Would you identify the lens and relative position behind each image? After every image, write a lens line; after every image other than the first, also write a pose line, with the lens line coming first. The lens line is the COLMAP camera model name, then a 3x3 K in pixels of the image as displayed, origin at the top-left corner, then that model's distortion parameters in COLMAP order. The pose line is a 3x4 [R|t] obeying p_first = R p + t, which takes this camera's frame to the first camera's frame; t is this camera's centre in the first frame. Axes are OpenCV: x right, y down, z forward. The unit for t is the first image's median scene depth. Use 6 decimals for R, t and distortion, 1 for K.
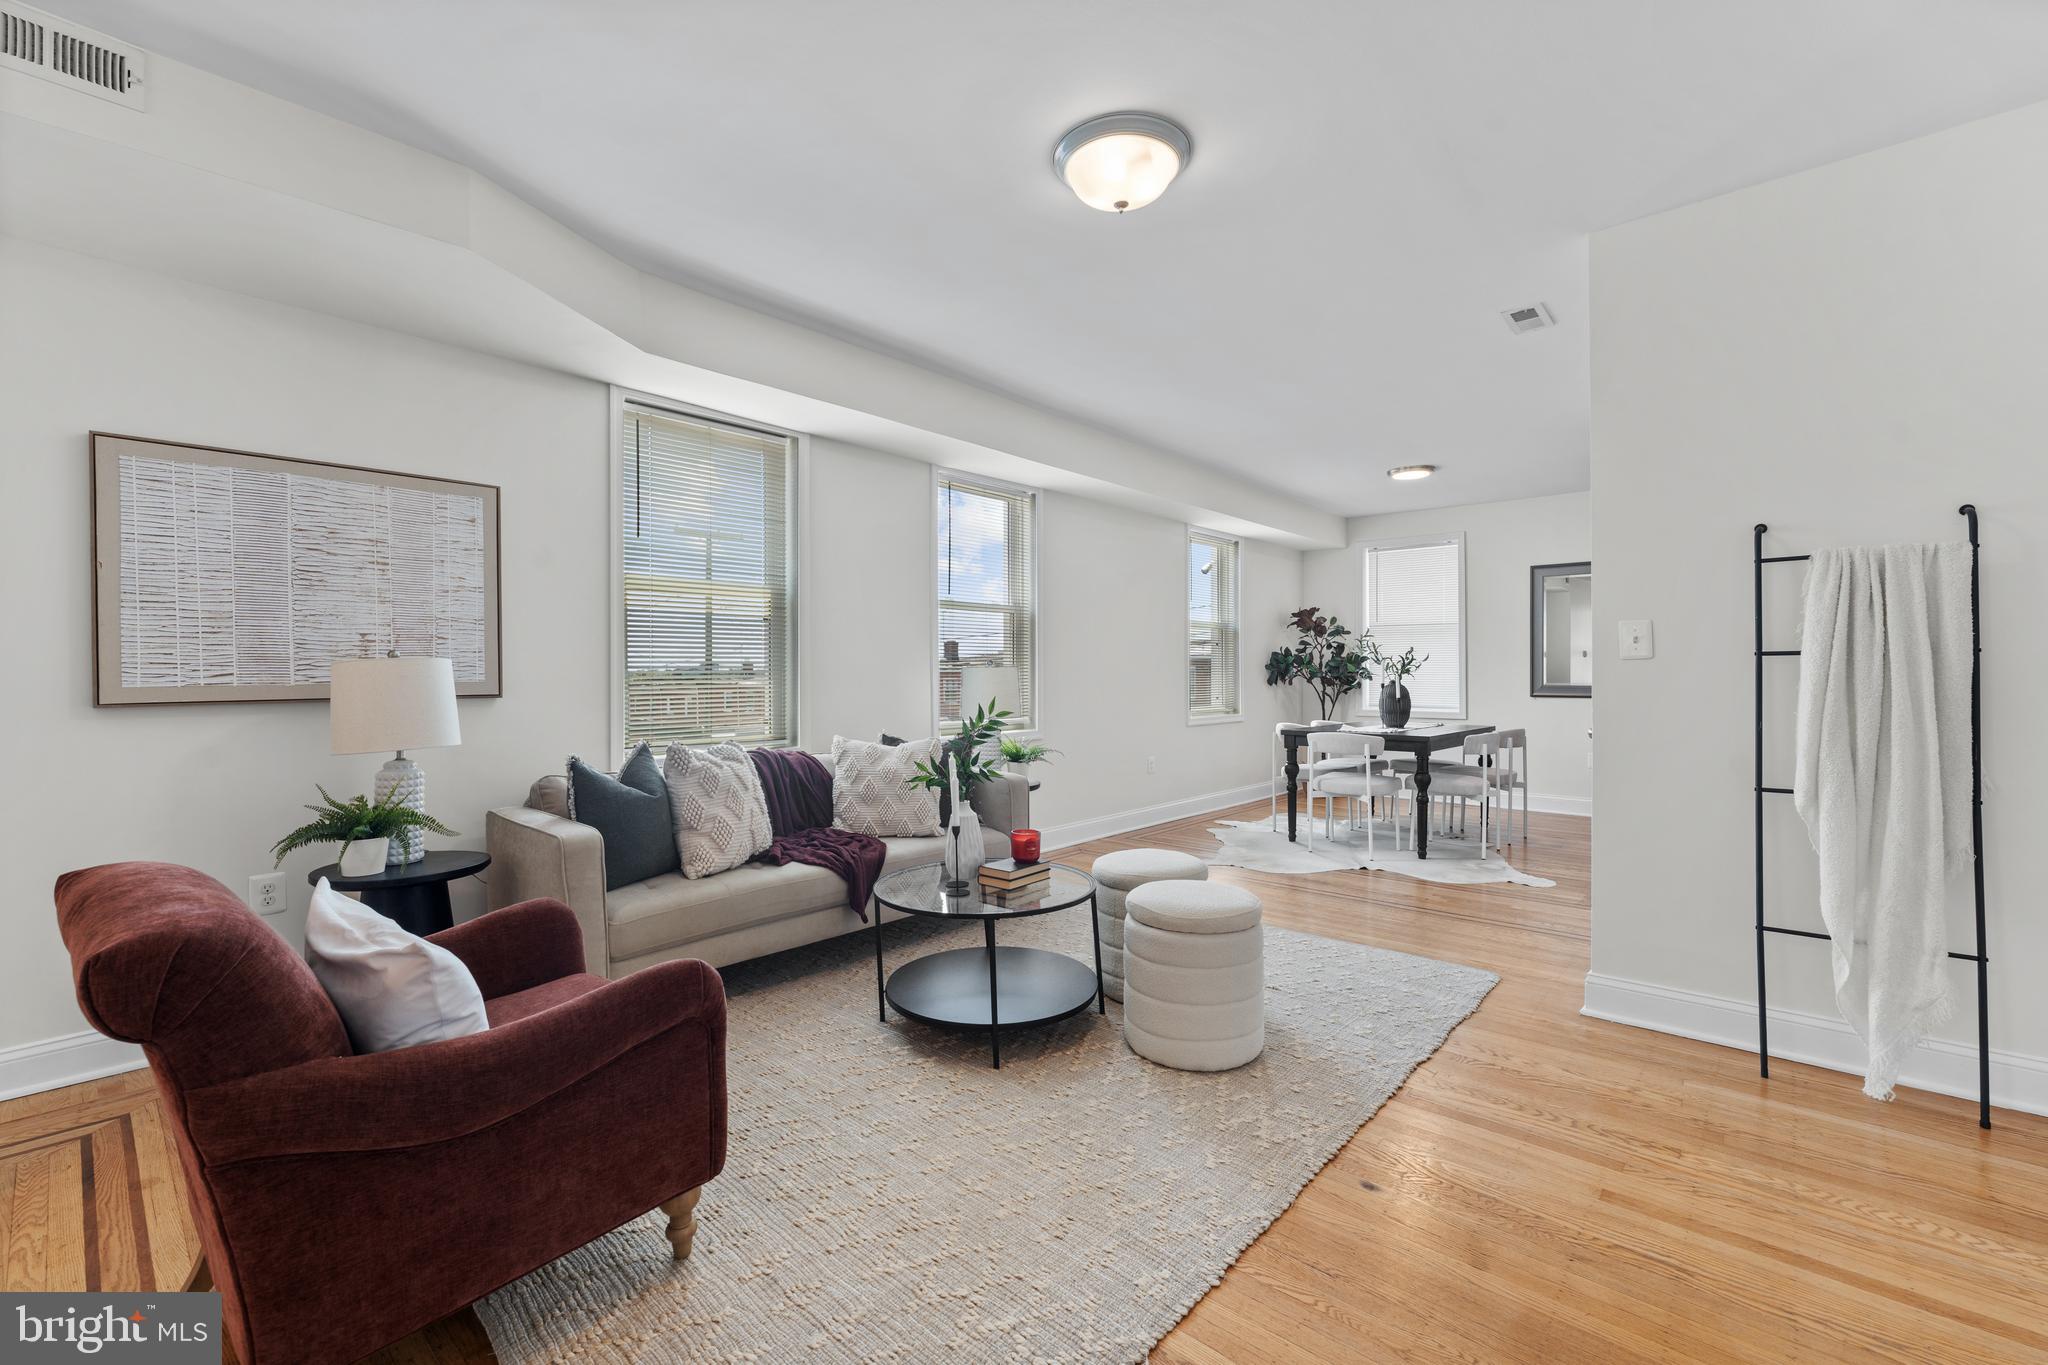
lens RADIAL K [[863.7, 0, 1020.7], [0, 863.7, 675.6], [0, 0, 1]] dist [0.003656, -0.001317]
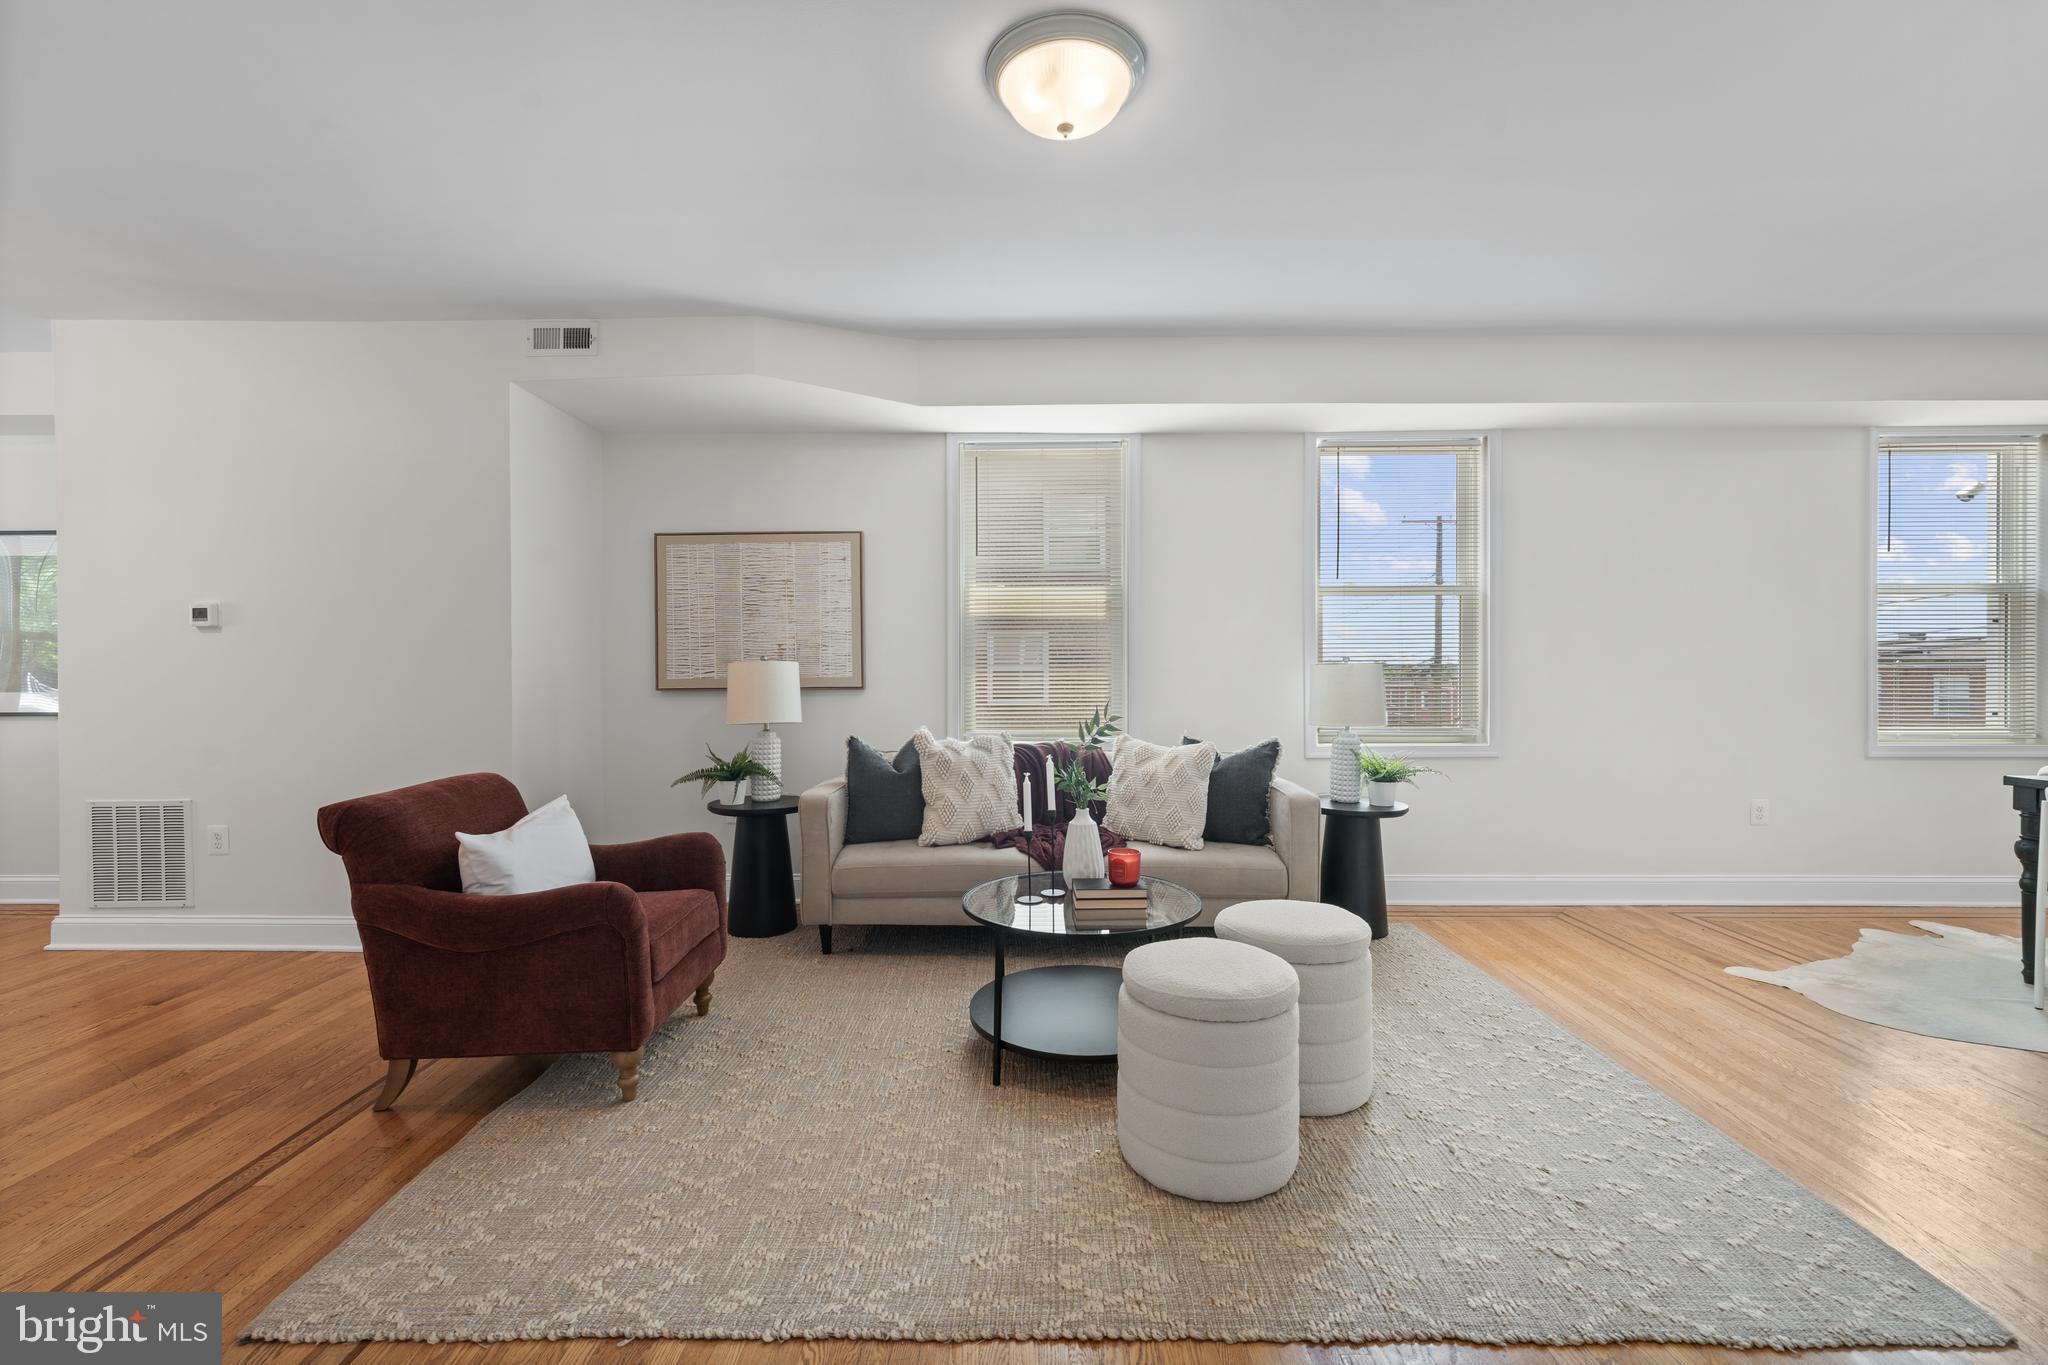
lens RADIAL K [[863.7, 0, 1026.3], [0, 863.7, 676.7], [0, 0, 1]] dist [0.003656, -0.001317]
pose [[0.655600, 0.009468, -0.755049, 0.583778], [-0.002746, 0.999945, 0.010154, -0.008285], [0.755104, -0.004584, 0.655589, 0.322031]]
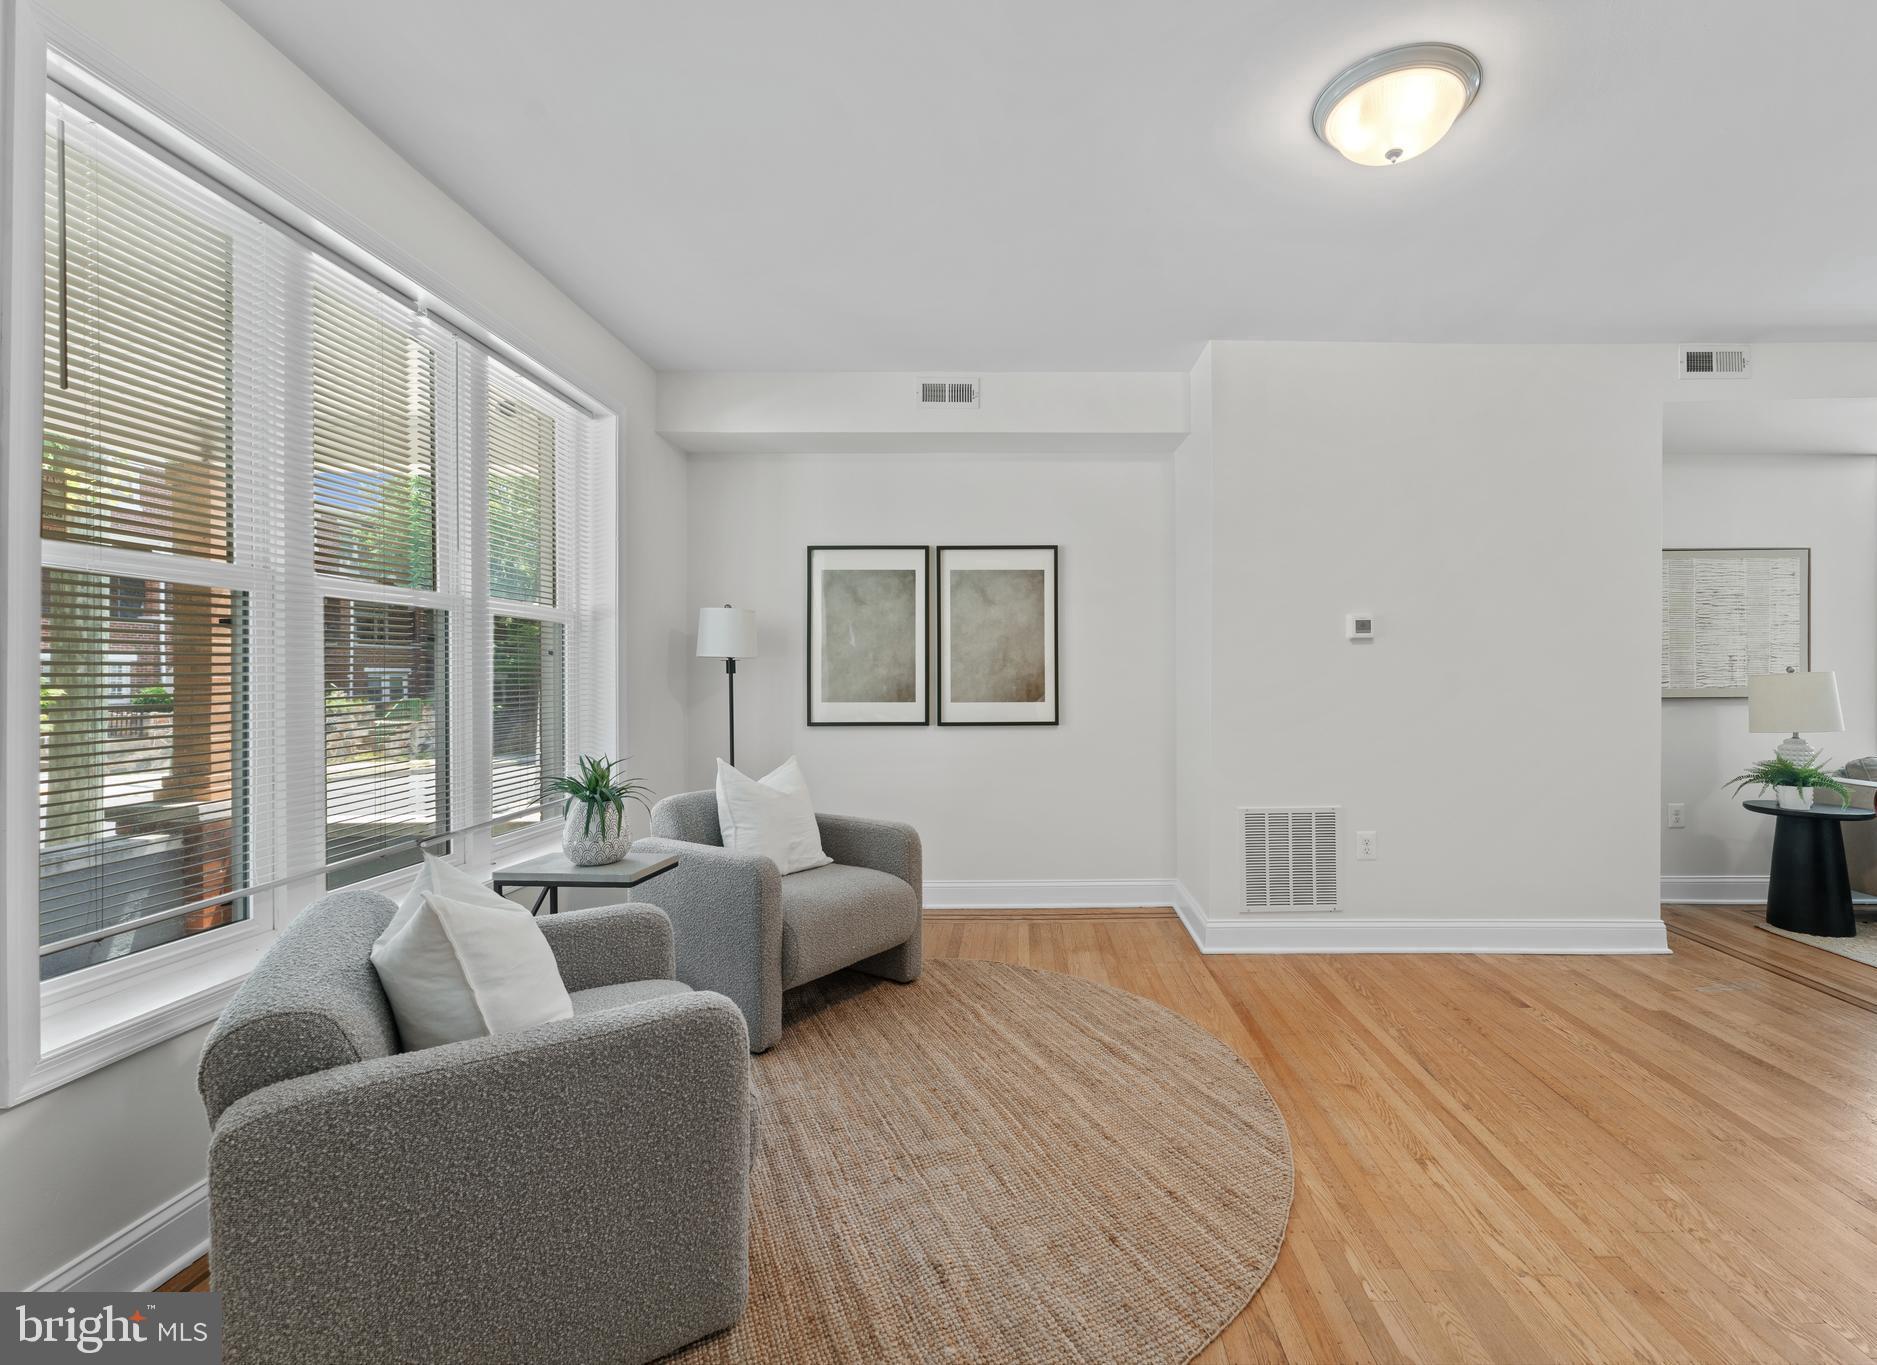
lens RADIAL K [[812.7, 0, 1022.4], [0, 812.7, 682.9], [0, 0, 1]] dist [-0.001041, -0.000764]
pose [[0.670477, 0.003332, -0.741923, -0.490990], [-0.001697, 0.999994, 0.002957, -0.001760], [0.741929, -0.000724, 0.670479, -0.844275]]
